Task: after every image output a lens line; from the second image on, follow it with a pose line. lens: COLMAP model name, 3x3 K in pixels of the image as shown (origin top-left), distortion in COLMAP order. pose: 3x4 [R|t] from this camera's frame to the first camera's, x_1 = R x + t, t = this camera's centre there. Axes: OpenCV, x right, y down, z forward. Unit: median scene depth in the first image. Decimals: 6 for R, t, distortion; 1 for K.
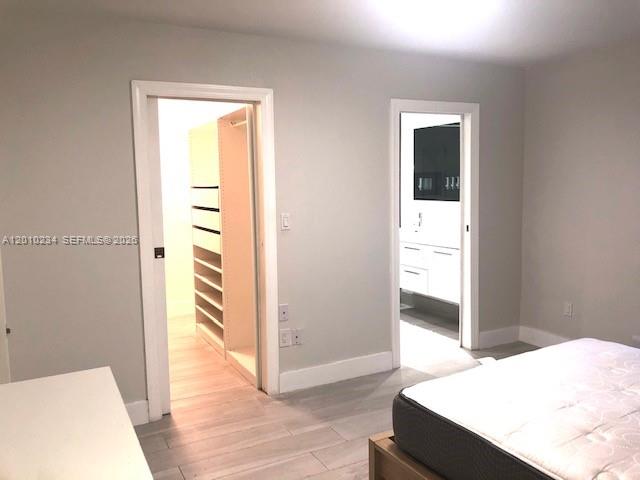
lens RADIAL K [[529.1, 0, 323.1], [0, 529.1, 237.6], [0, 0, 1]] dist [0.029003, -0.004455]
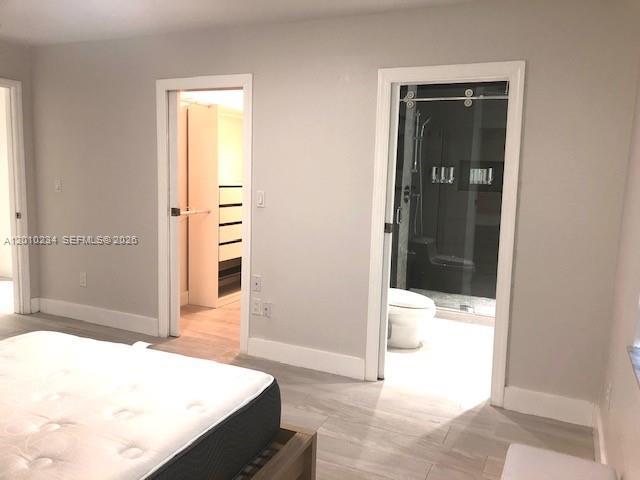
lens RADIAL K [[529.1, 0, 323.1], [0, 529.1, 237.6], [0, 0, 1]] dist [0.029003, -0.004455]
pose [[0.599296, 0.139109, -0.788349, 0.835753], [-0.126055, 0.988899, 0.078671, -0.050870], [0.790541, 0.052228, 0.610178, 0.442758]]
